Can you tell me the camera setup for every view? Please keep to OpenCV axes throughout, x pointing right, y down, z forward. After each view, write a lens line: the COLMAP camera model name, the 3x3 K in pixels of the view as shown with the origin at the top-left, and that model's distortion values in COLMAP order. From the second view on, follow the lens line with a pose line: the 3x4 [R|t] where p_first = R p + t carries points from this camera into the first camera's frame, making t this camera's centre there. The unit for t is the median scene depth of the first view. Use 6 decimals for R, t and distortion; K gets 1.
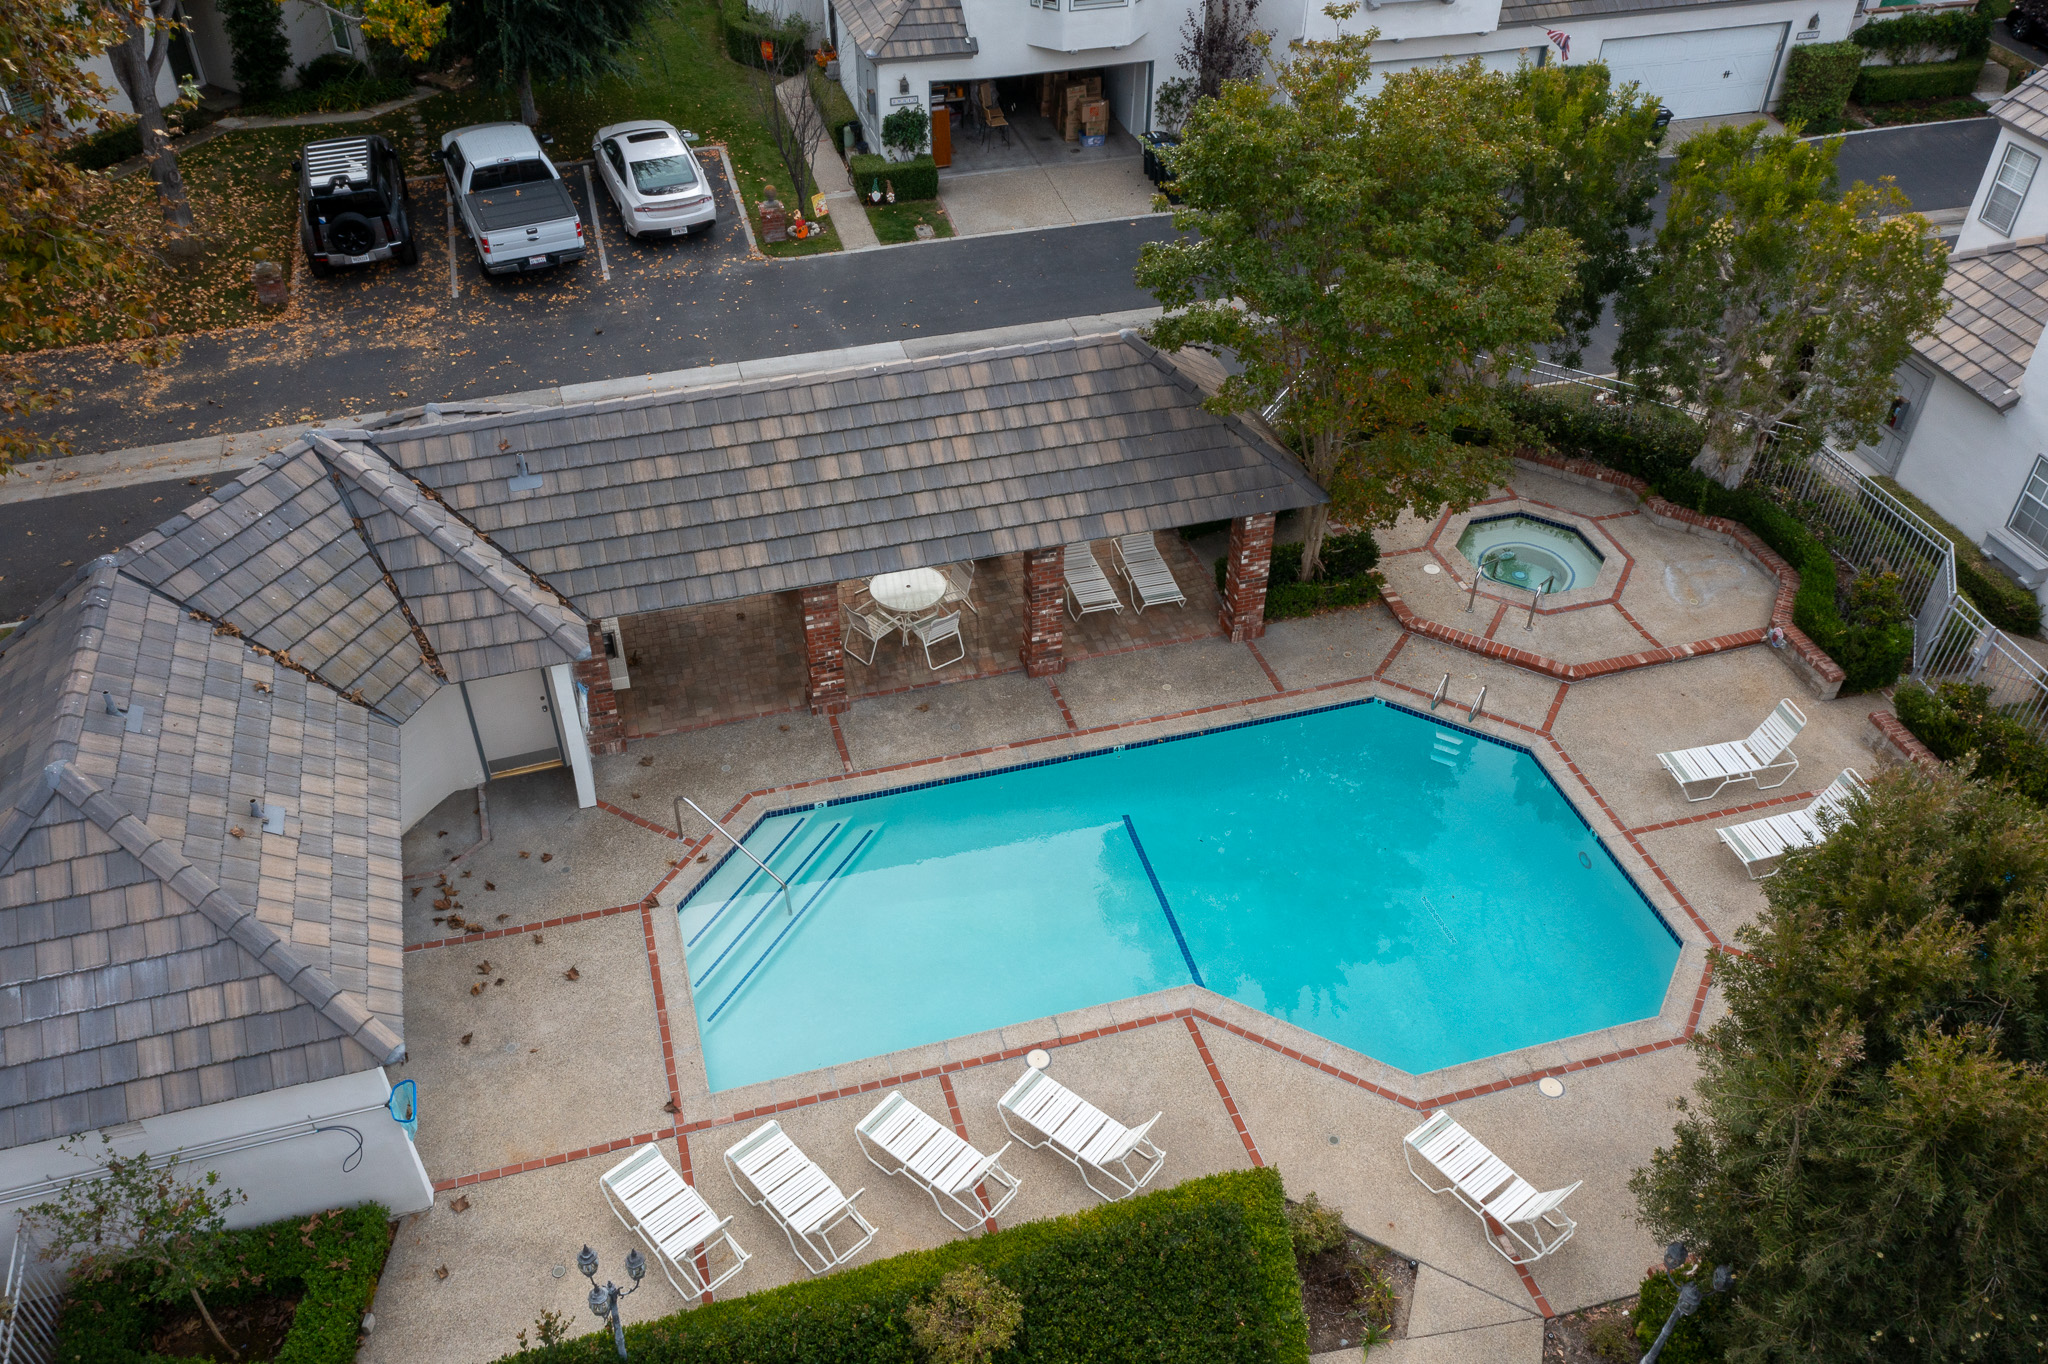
lens RADIAL K [[1617.9, 0, 1021.0], [0, 1617.9, 681.2], [0, 0, 1]] dist [-0.015009, -0.003959]
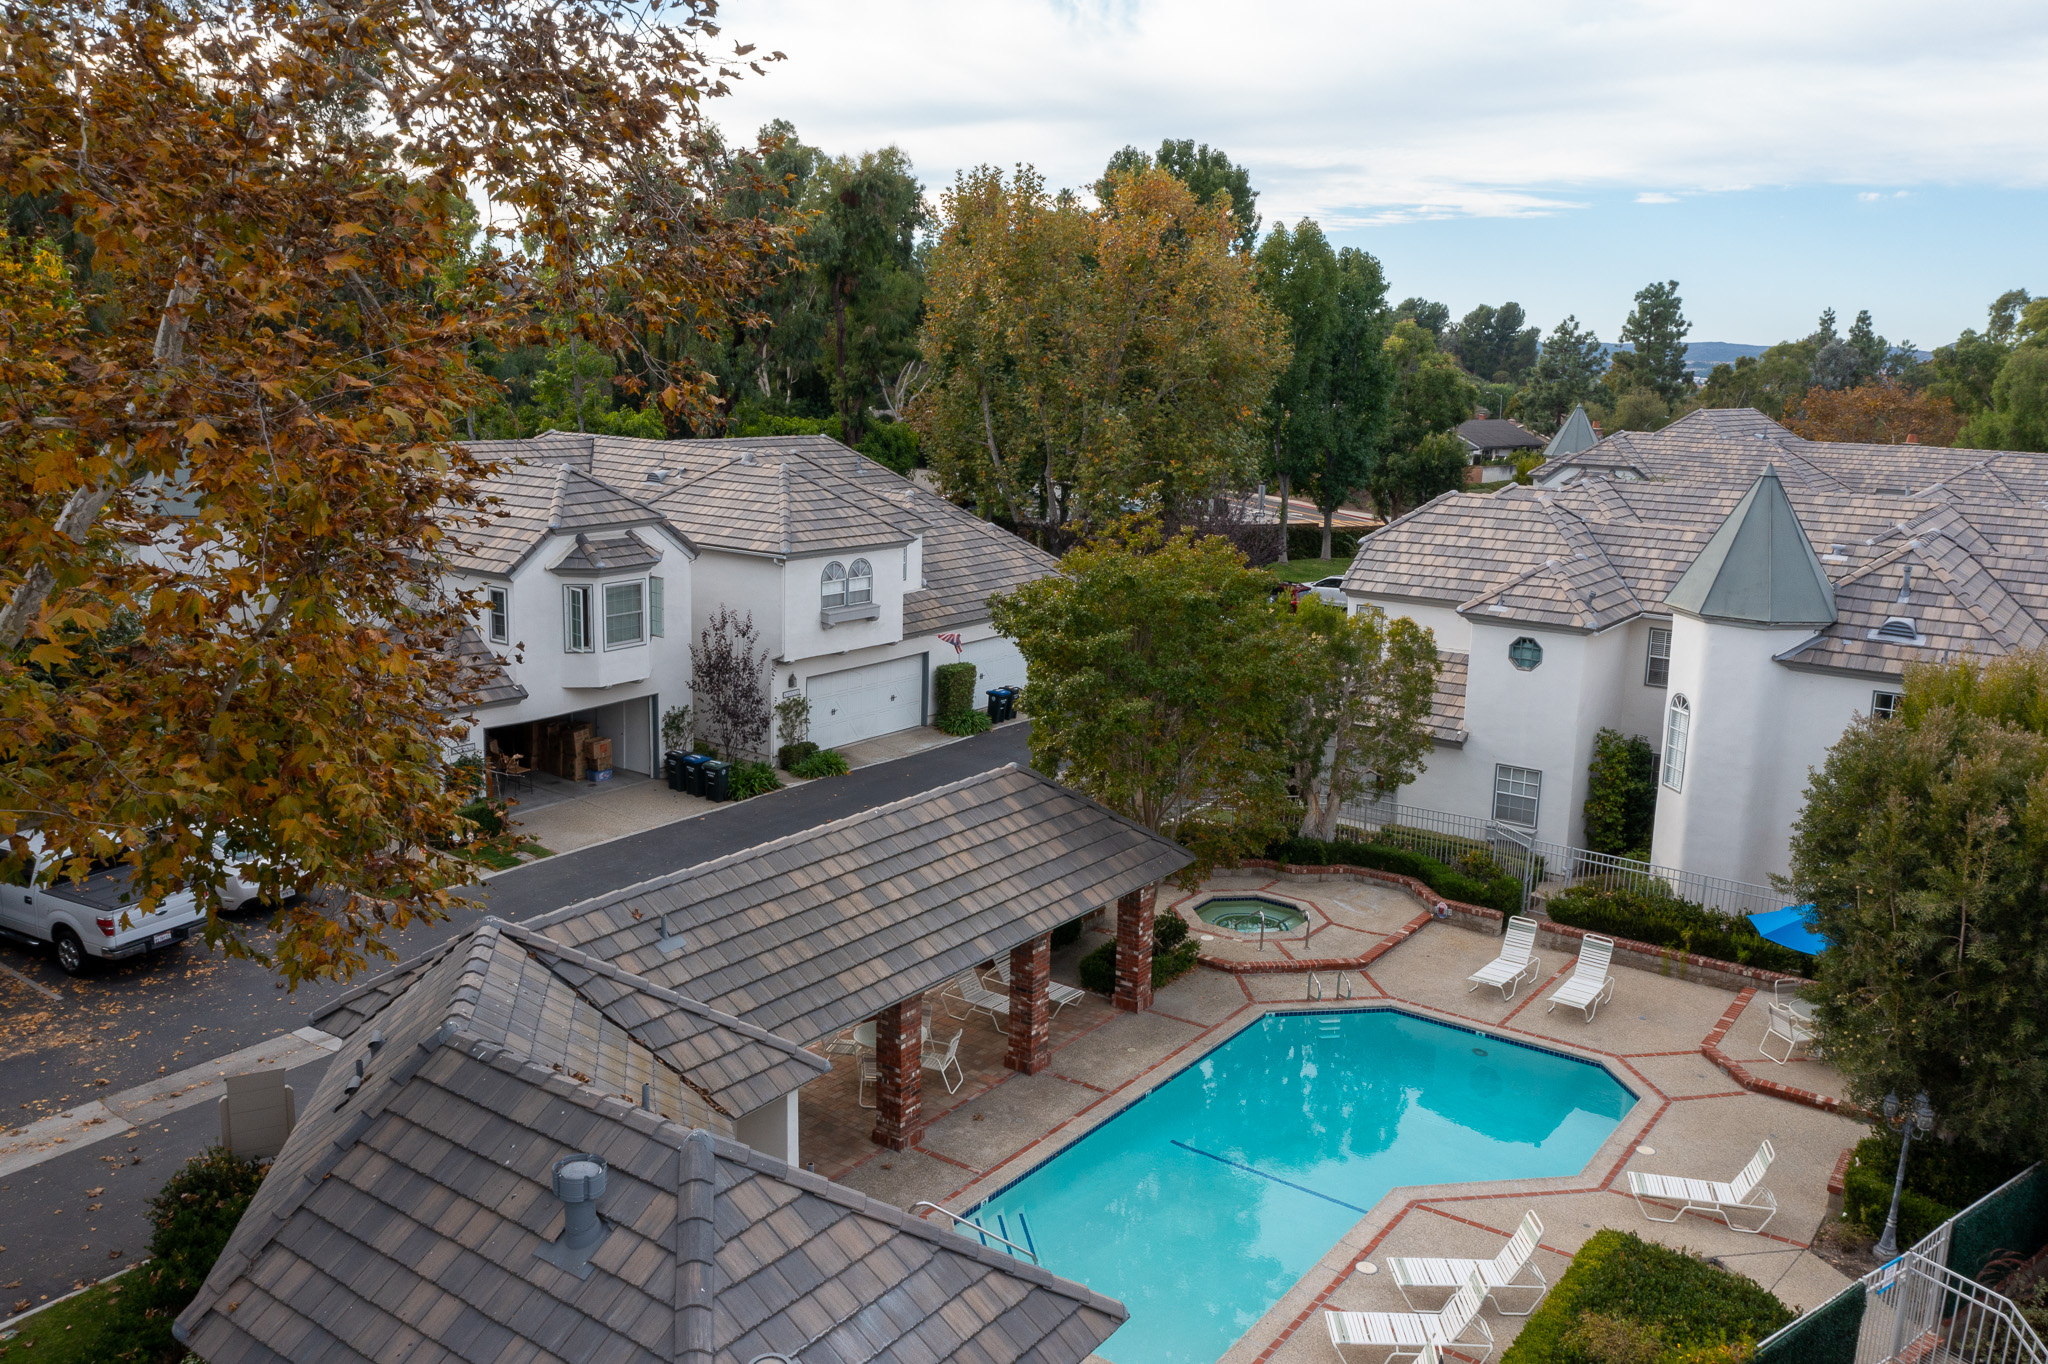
lens RADIAL K [[1617.9, 0, 1022.9], [0, 1617.9, 685.2], [0, 0, 1]] dist [-0.015009, -0.003959]
pose [[0.788640, -0.114119, 0.604172, -0.456720], [0.381056, 0.861880, -0.334605, 0.097380], [-0.482538, 0.494106, 0.723199, 0.067751]]
